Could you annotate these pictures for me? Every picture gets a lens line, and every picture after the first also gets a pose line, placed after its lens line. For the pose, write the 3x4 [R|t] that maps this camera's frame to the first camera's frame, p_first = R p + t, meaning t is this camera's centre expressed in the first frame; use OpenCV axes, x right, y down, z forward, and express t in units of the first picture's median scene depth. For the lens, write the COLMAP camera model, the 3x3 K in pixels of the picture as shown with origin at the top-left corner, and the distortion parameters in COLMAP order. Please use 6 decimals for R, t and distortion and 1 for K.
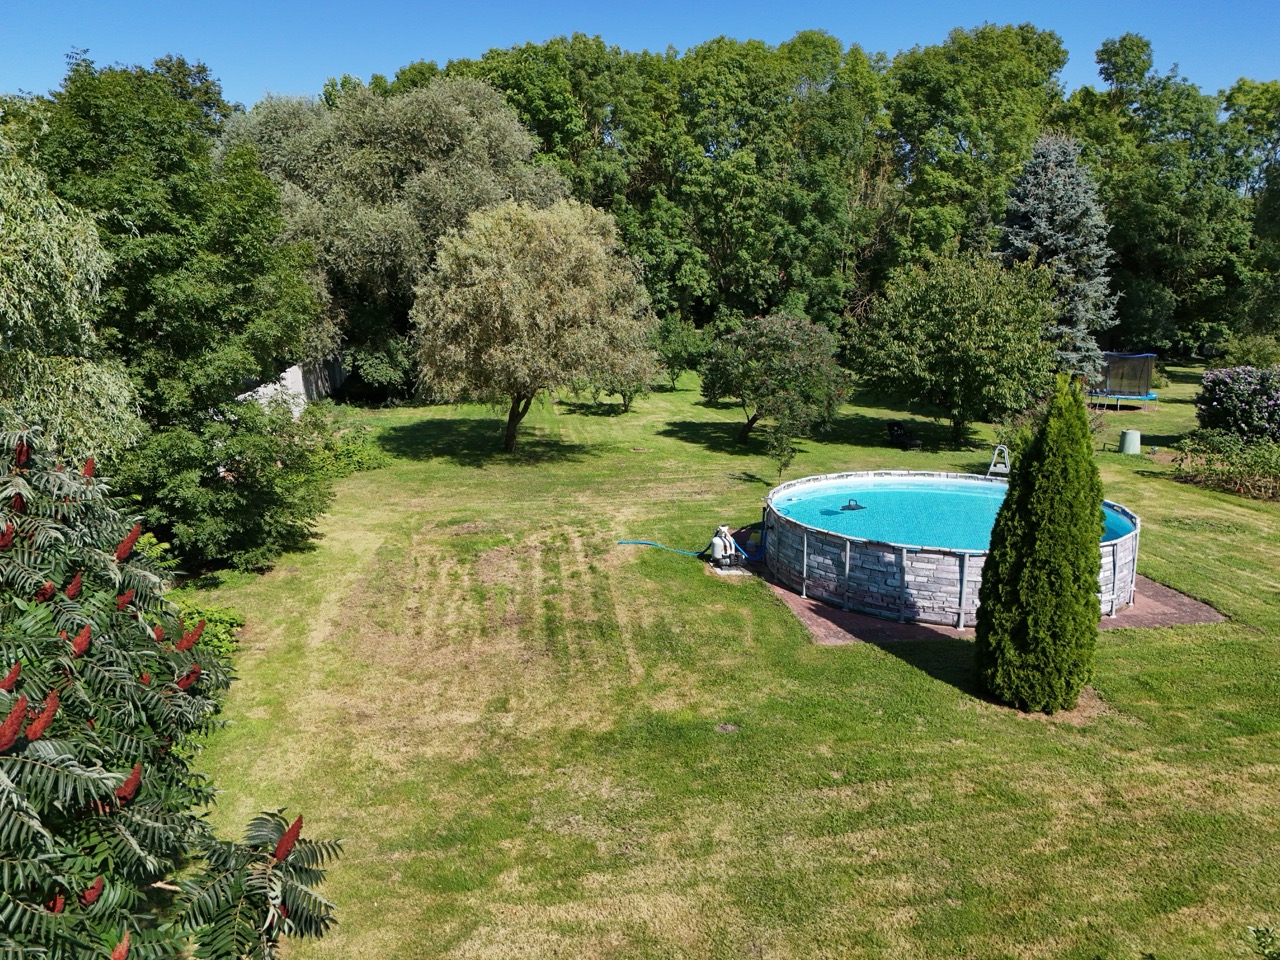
lens RADIAL K [[943.9, 0, 638.1], [0, 943.9, 483.2], [0, 0, 1]] dist [0.063499, -0.053447]
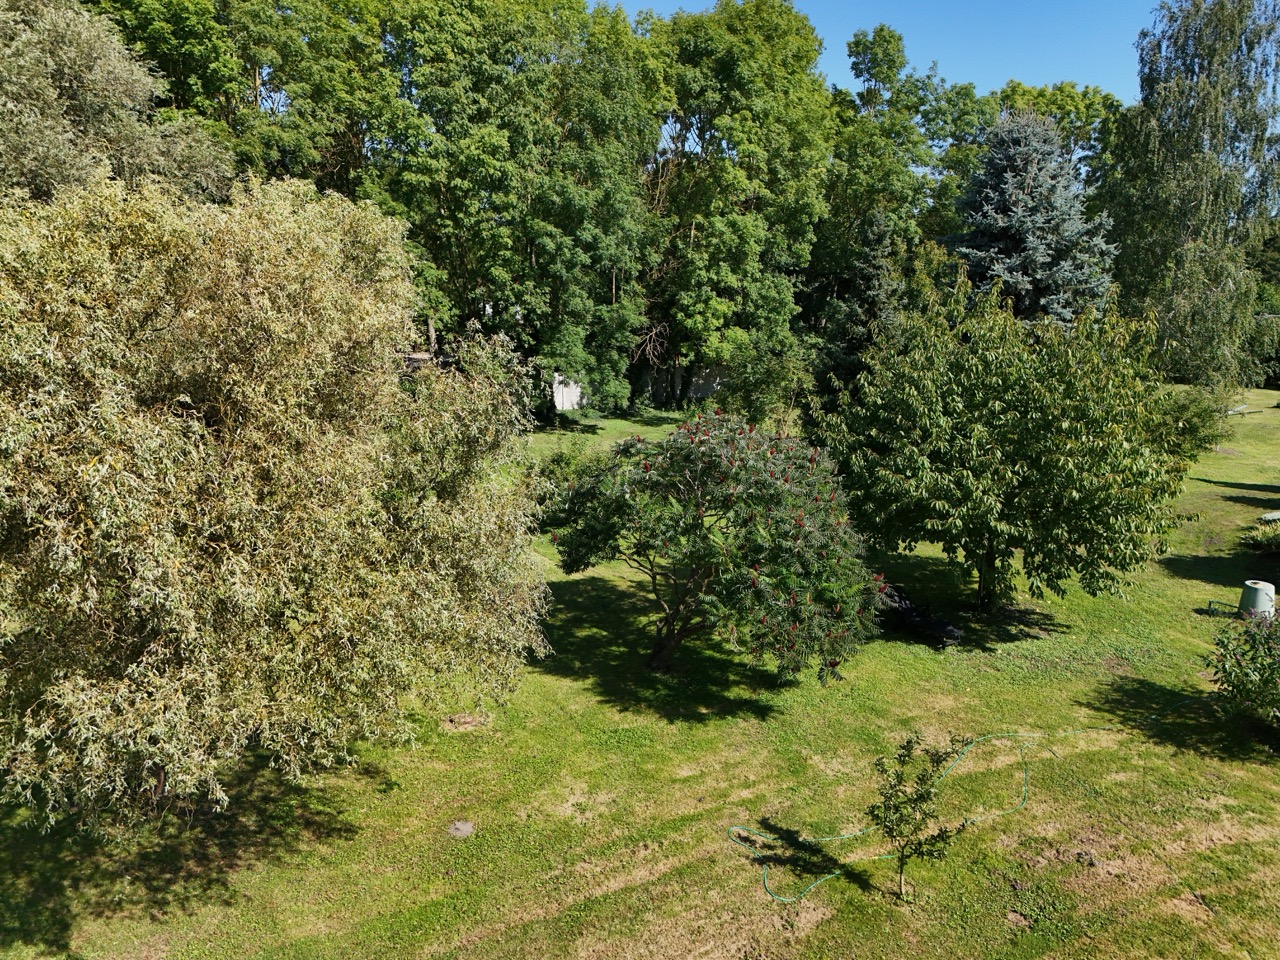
lens RADIAL K [[943.9, 0, 642.1], [0, 943.9, 482.5], [0, 0, 1]] dist [0.063499, -0.053447]
pose [[0.938721, -0.072235, 0.337024, -0.052141], [0.072396, 0.997302, 0.012107, -0.120069], [-0.336989, 0.013034, 0.941418, 0.415210]]
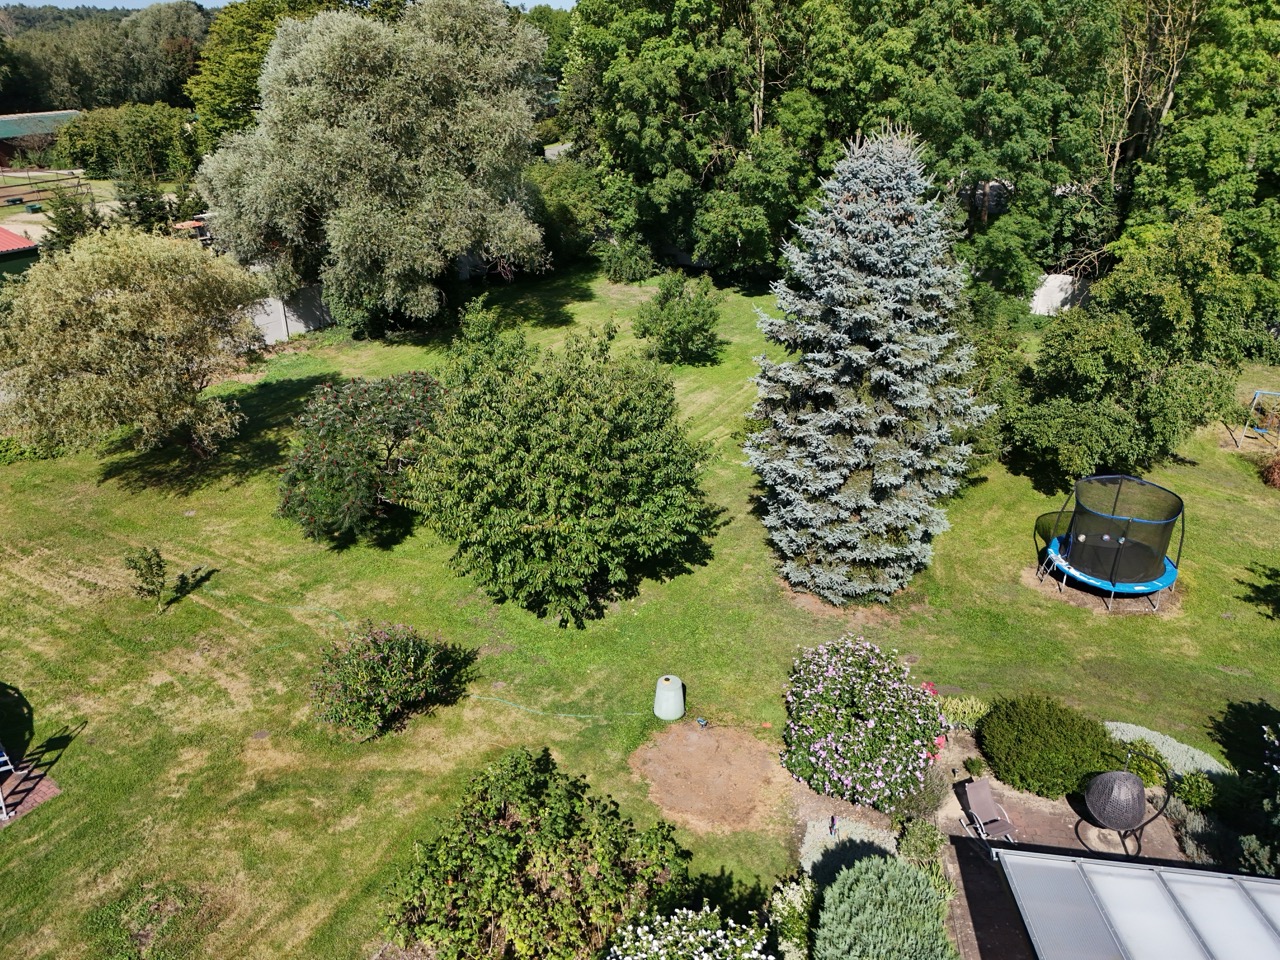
lens RADIAL K [[968.0, 0, 652.4], [0, 968.0, 474.2], [0, 0, 1]] dist [0.035010, -0.018828]
pose [[0.759528, 0.274496, -0.589720, 0.647437], [-0.137335, 0.953833, 0.267099, -0.274691], [0.635812, -0.121880, 0.762161, 0.391428]]
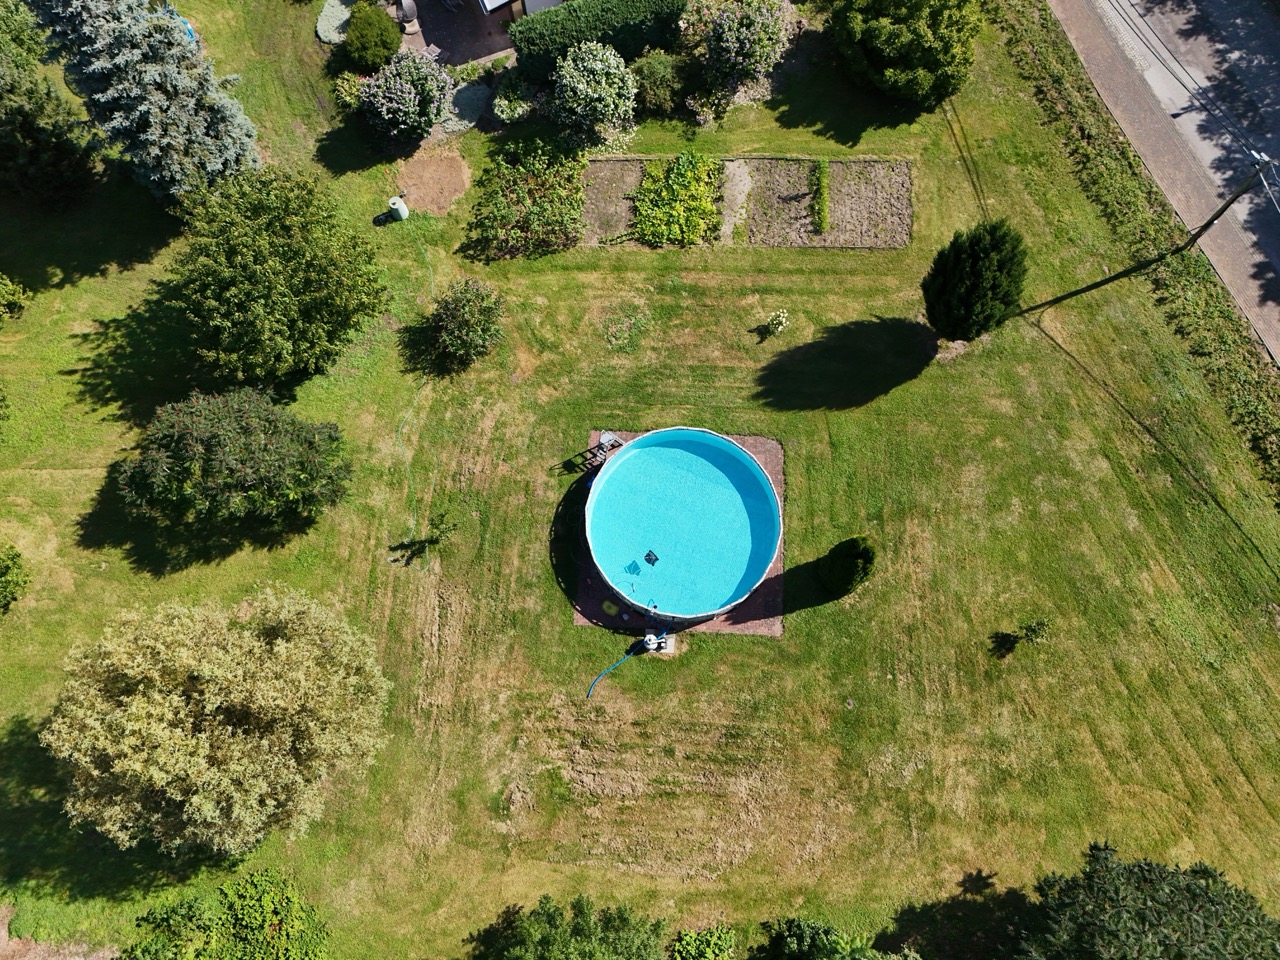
lens RADIAL K [[943.9, 0, 633.9], [0, 943.9, 477.2], [0, 0, 1]] dist [0.063499, -0.053447]
pose [[0.203216, -0.932599, 0.298266, -0.064807], [0.211422, 0.339230, 0.916637, -0.719872], [-0.956036, -0.123215, 0.266108, 0.282138]]
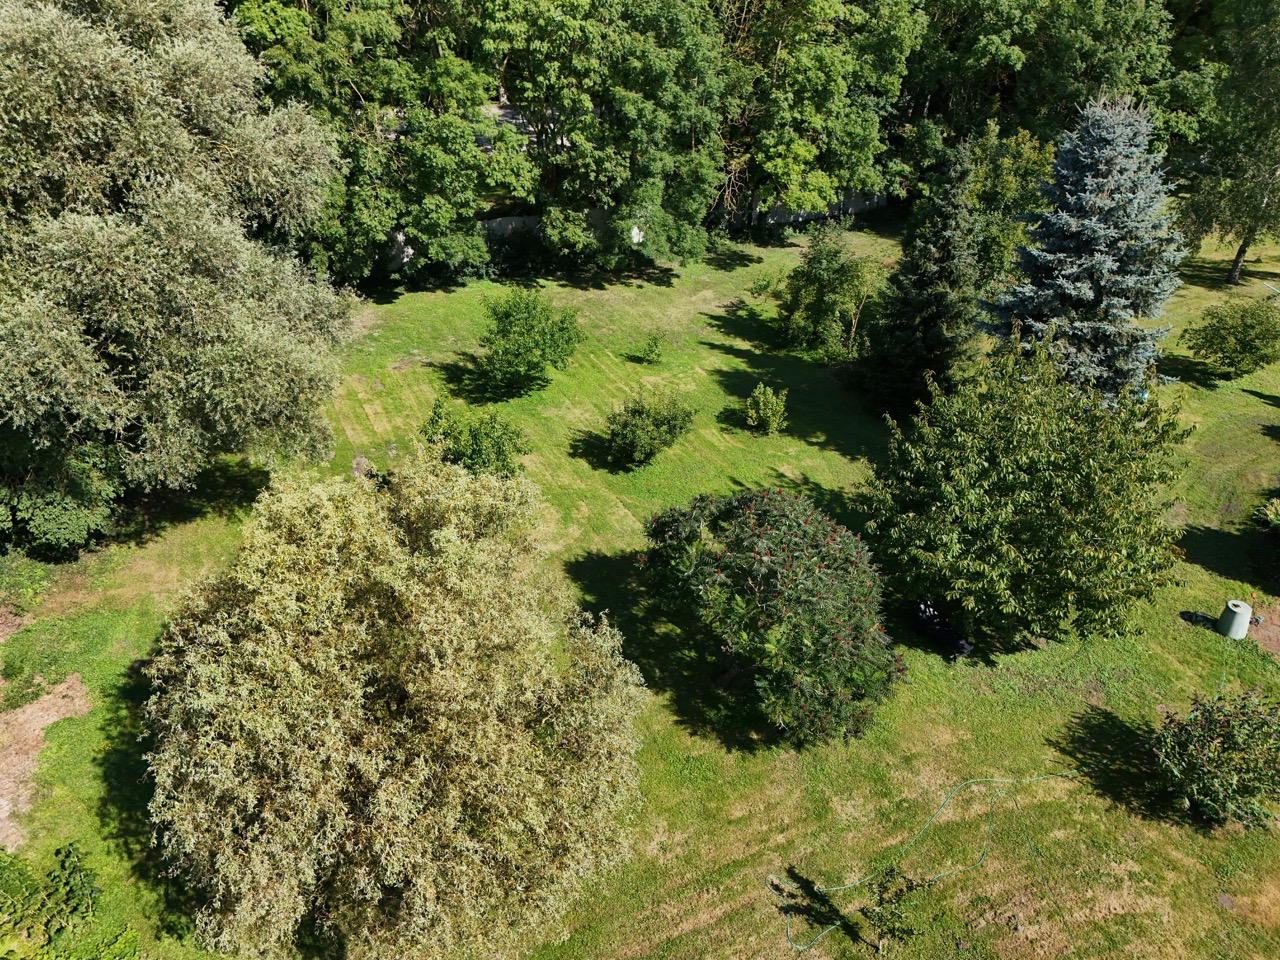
lens RADIAL K [[943.9, 0, 640.4], [0, 943.9, 476.7], [0, 0, 1]] dist [0.063499, -0.053447]
pose [[0.962091, -0.143678, 0.231812, -0.061961], [0.062769, 0.943811, 0.324470, -0.316541], [-0.265406, -0.297619, 0.917051, 0.363549]]
